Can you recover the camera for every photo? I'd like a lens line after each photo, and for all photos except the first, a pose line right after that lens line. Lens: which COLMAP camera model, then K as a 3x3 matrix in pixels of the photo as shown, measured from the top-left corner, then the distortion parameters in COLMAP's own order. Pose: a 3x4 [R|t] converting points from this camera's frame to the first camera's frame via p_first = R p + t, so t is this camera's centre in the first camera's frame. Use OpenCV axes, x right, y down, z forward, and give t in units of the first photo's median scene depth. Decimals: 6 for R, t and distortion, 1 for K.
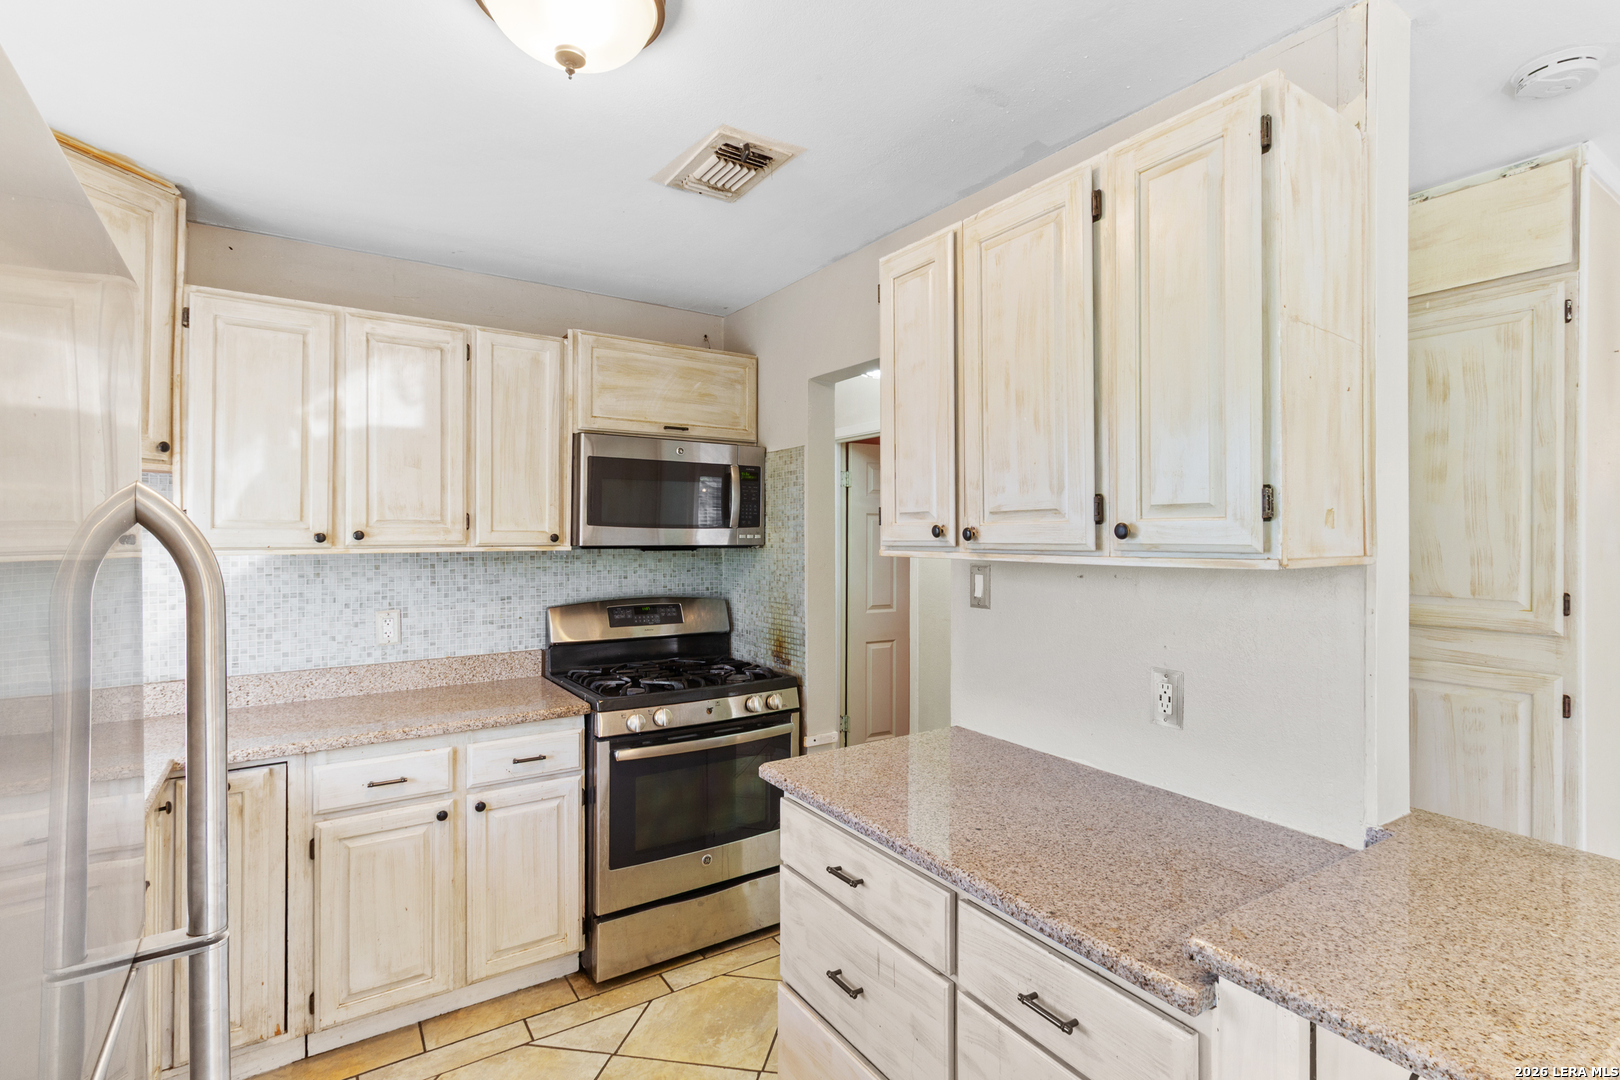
lens RADIAL K [[777.7, 0, 841.4], [0, 777.7, 530.7], [0, 0, 1]] dist [0.008055, -0.001729]
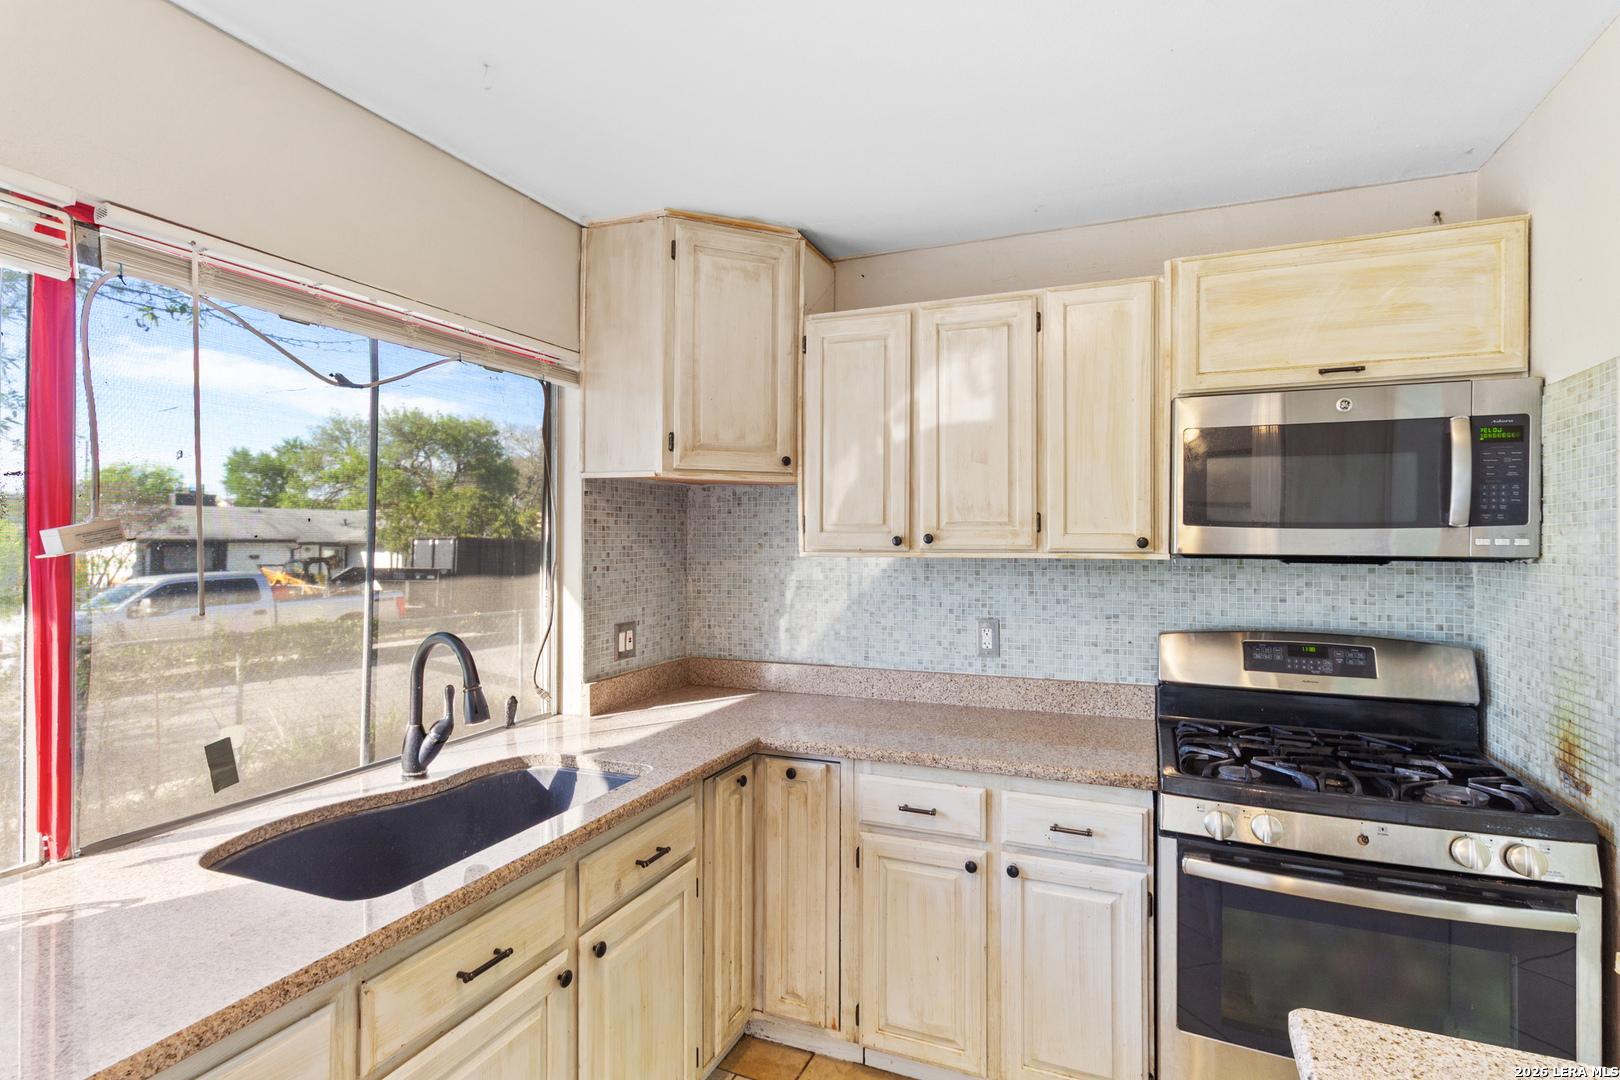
lens RADIAL K [[777.7, 0, 841.6], [0, 777.7, 537.0], [0, 0, 1]] dist [0.008055, -0.001729]
pose [[0.550568, -0.001002, -0.834790, 0.120895], [0.001860, 0.999998, 0.000026, 0.003897], [0.834788, -0.001567, 0.550569, 0.408258]]
